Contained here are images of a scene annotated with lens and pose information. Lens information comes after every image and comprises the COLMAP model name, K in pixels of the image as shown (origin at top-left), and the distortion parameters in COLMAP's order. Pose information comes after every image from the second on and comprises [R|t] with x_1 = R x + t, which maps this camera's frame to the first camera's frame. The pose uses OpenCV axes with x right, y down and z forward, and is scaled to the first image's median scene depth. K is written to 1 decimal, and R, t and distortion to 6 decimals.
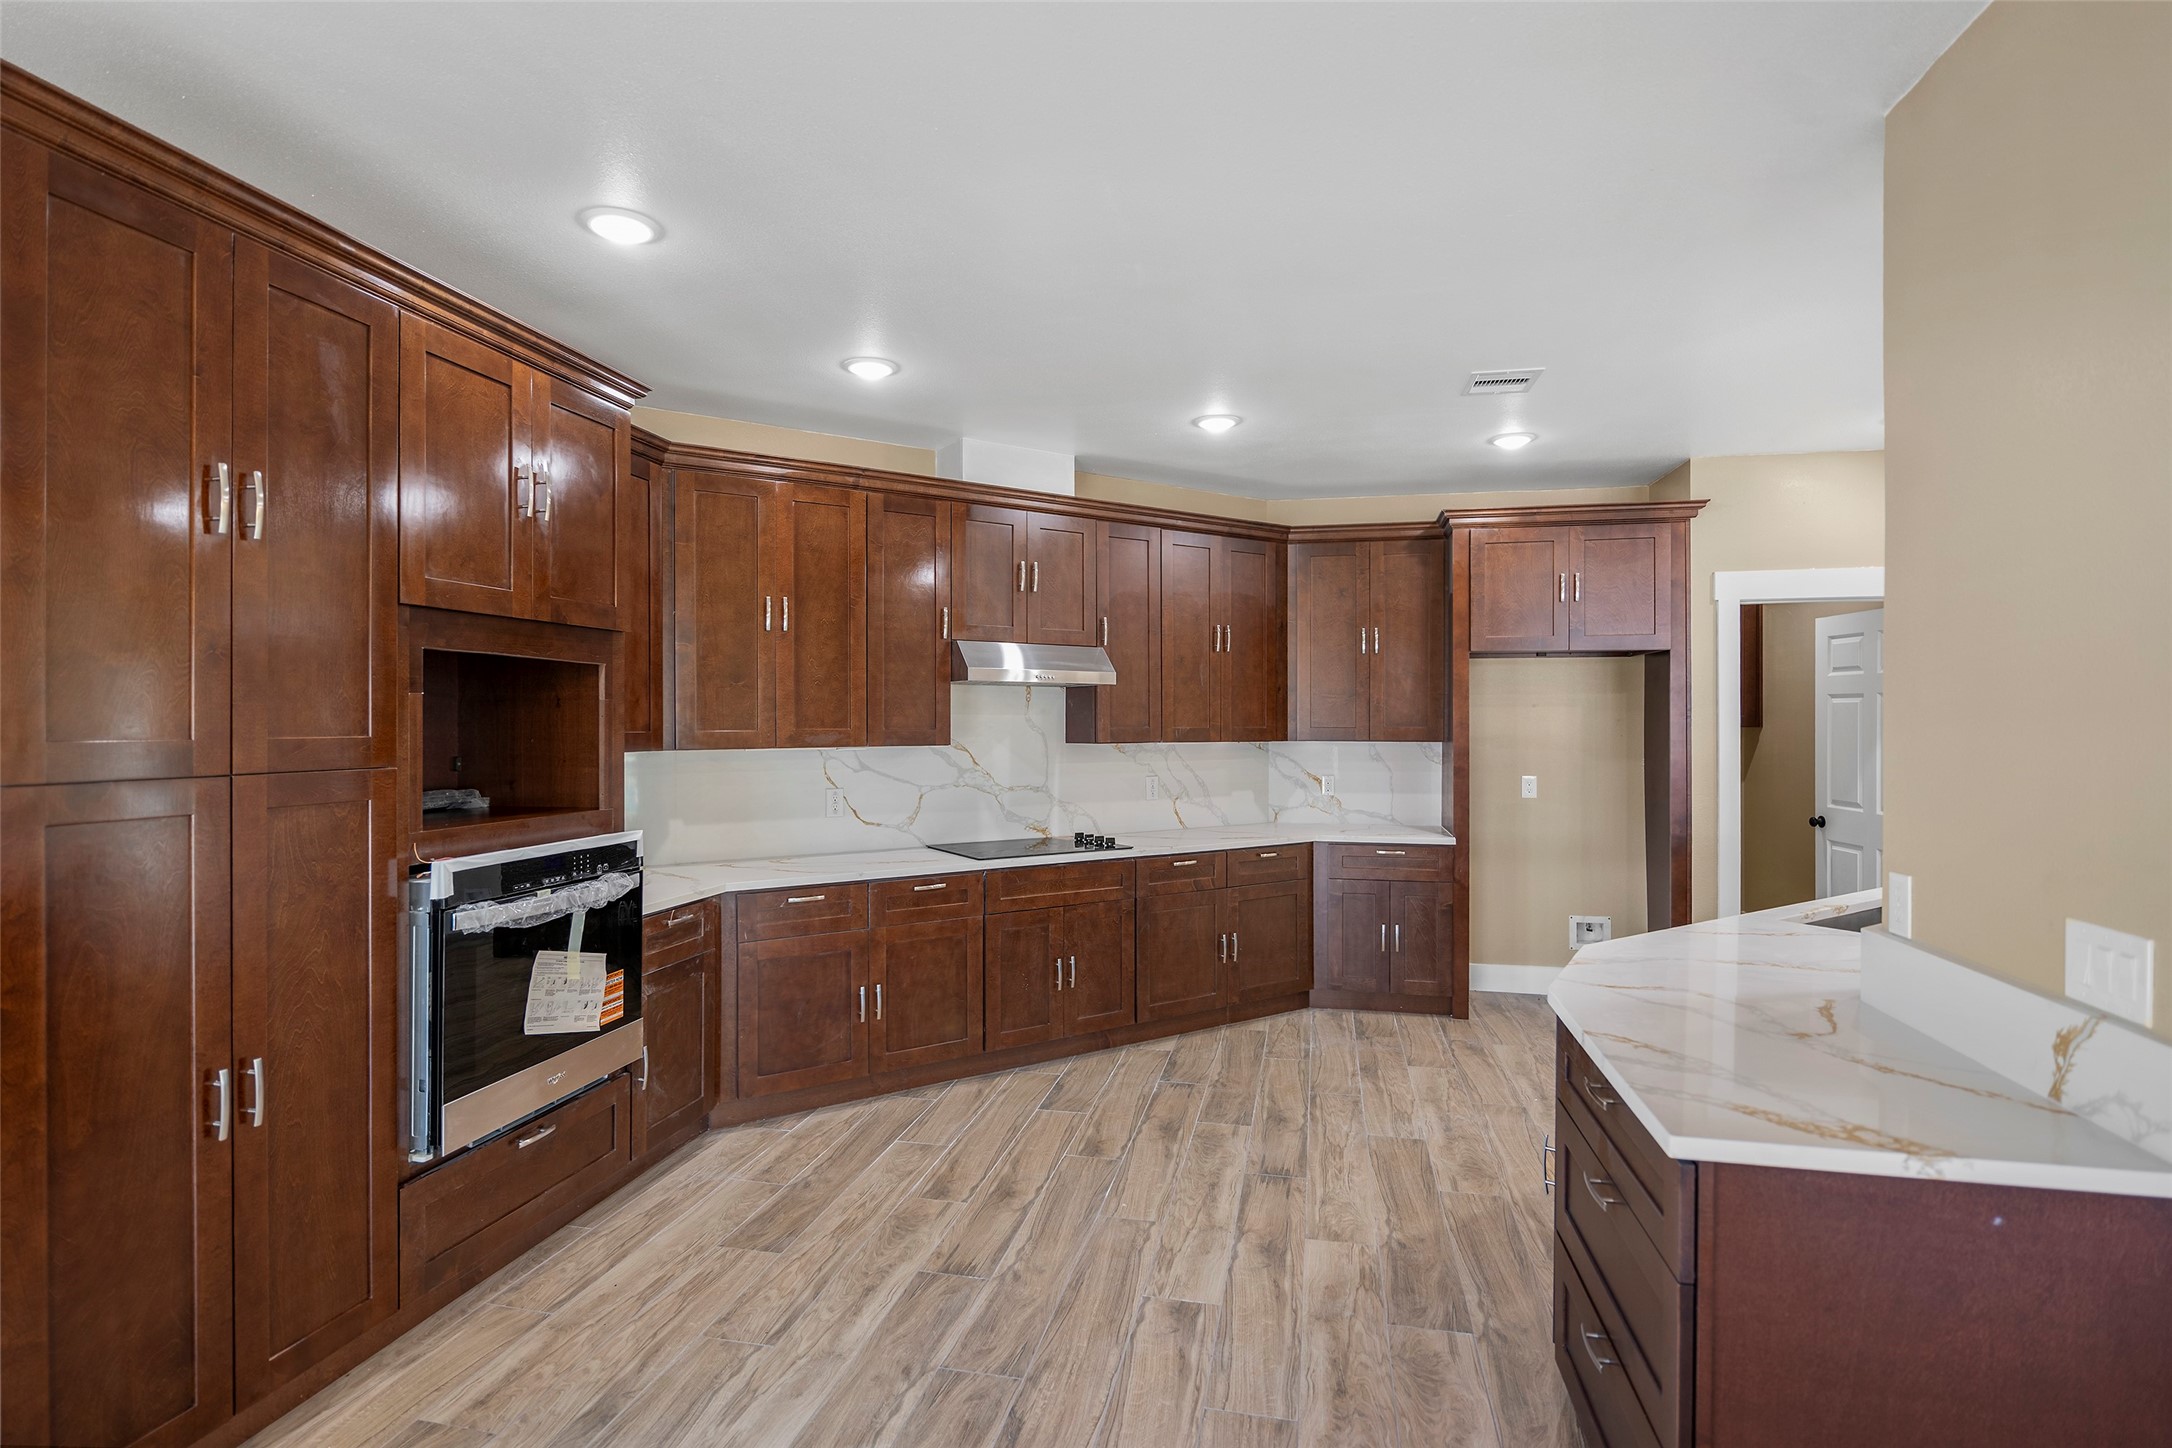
lens RADIAL K [[1083.3, 0, 1095.8], [0, 1083.3, 720.0], [0, 0, 1]] dist [0.001487, -0.001104]
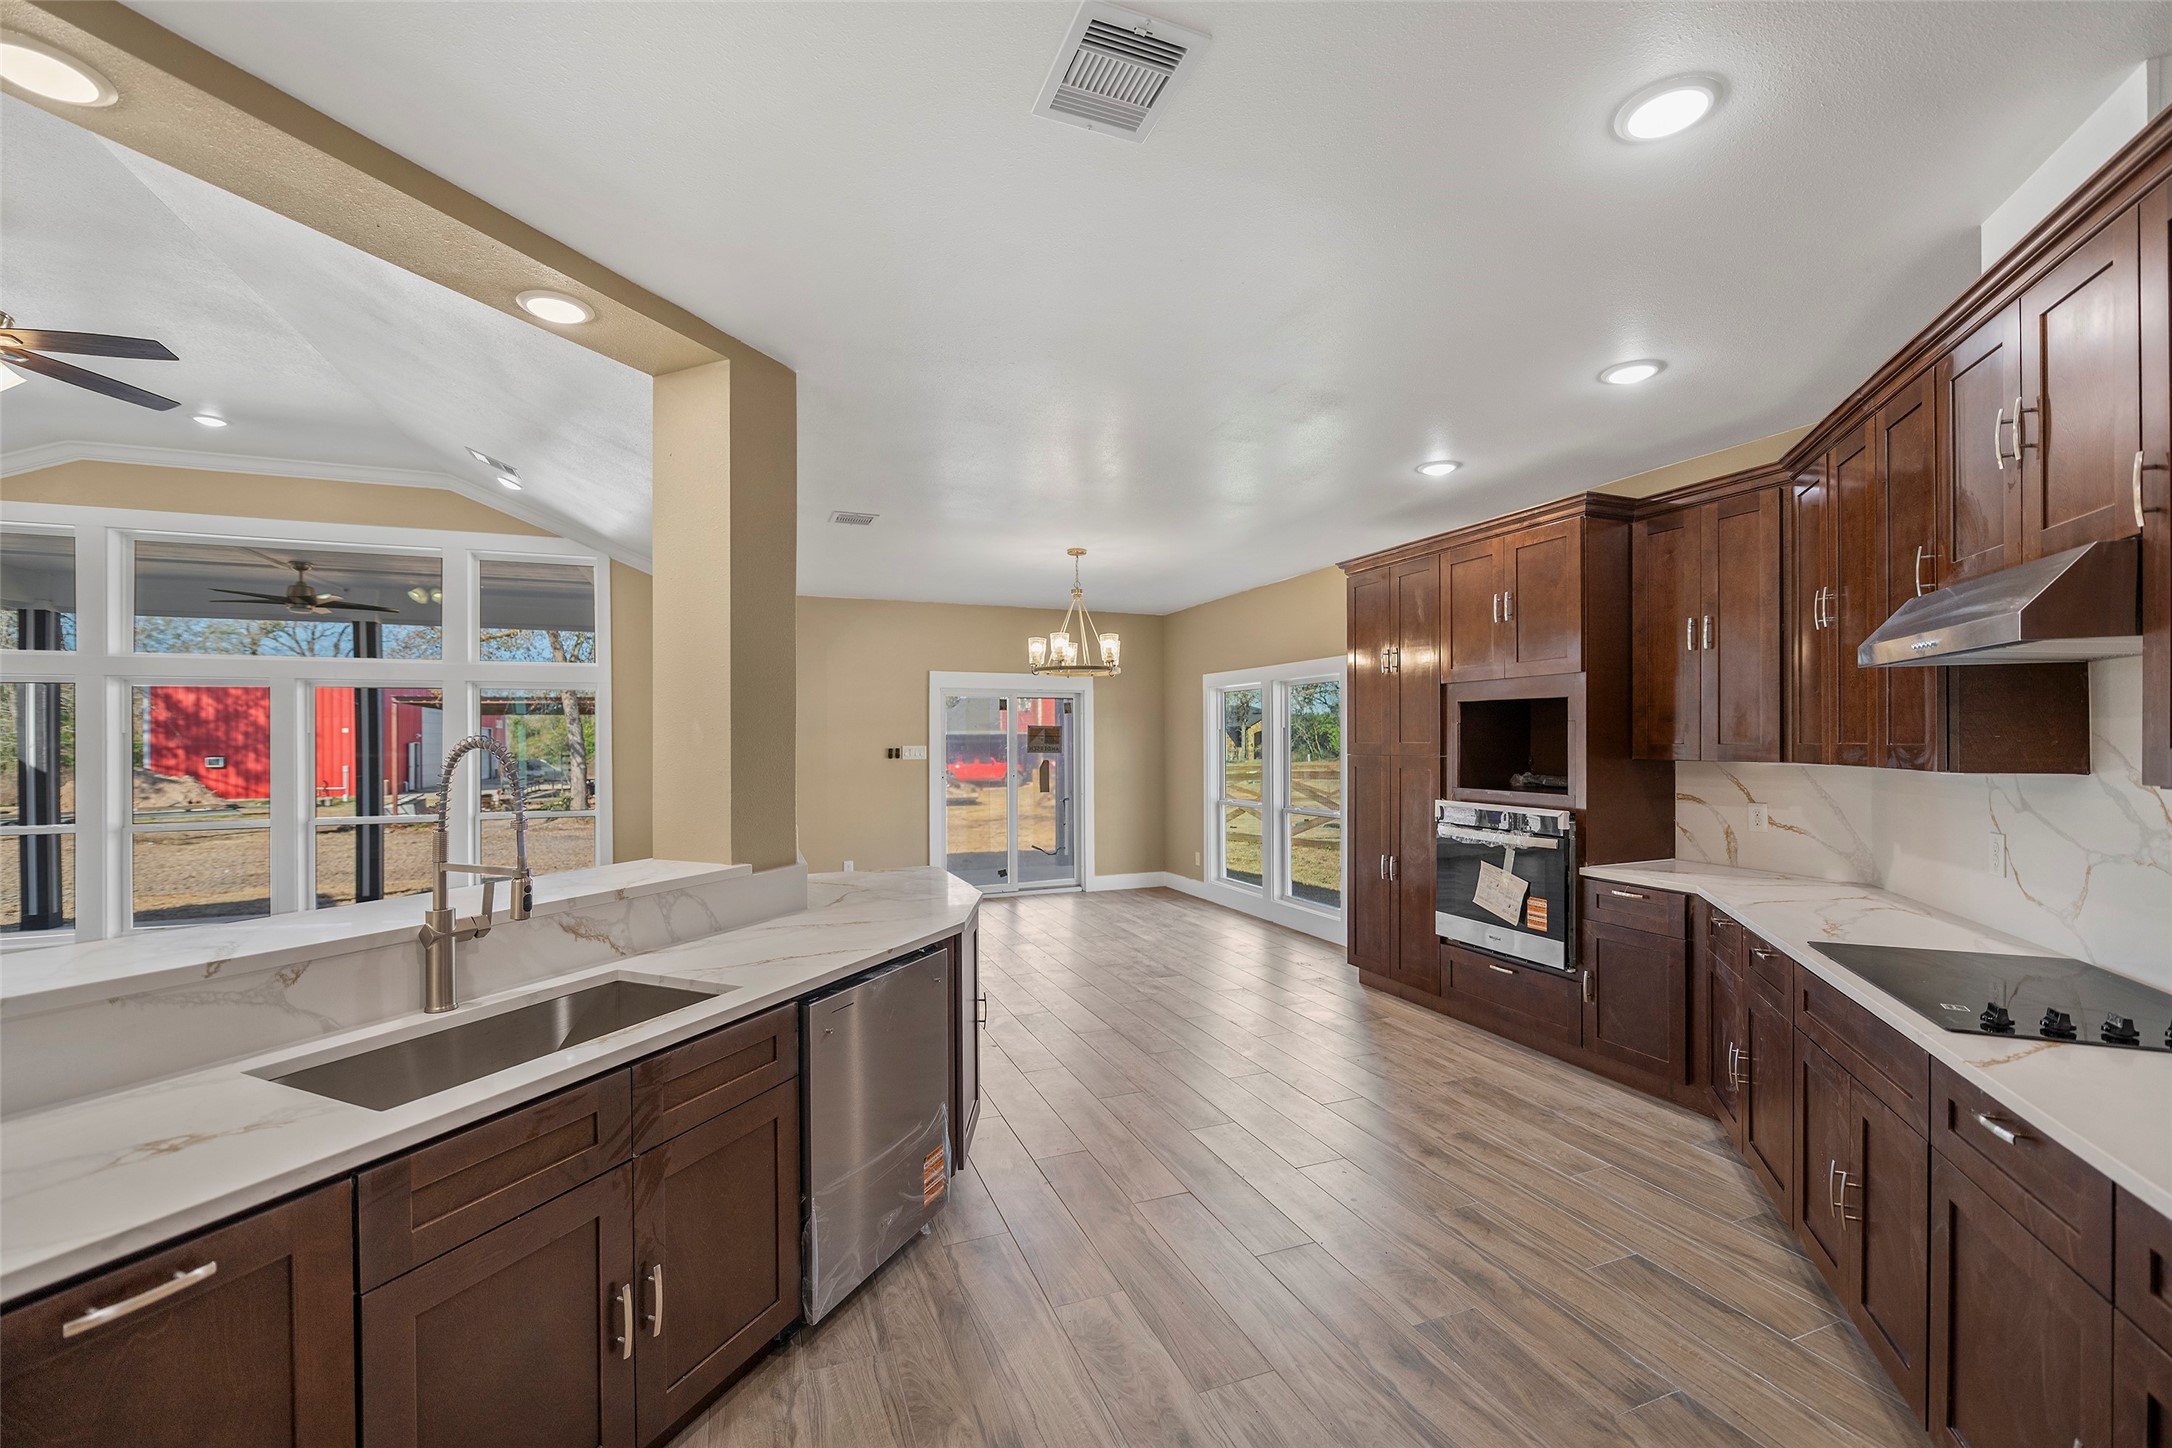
lens RADIAL K [[884.1, 0, 1069.0], [0, 884.1, 740.6], [0, 0, 1]] dist [-0.003512, -0.000934]
pose [[-0.852260, -0.001157, -0.523117, 0.808732], [-0.000309, 0.999998, -0.001709, 0.010256], [0.523119, -0.001295, -0.852259, 1.779473]]
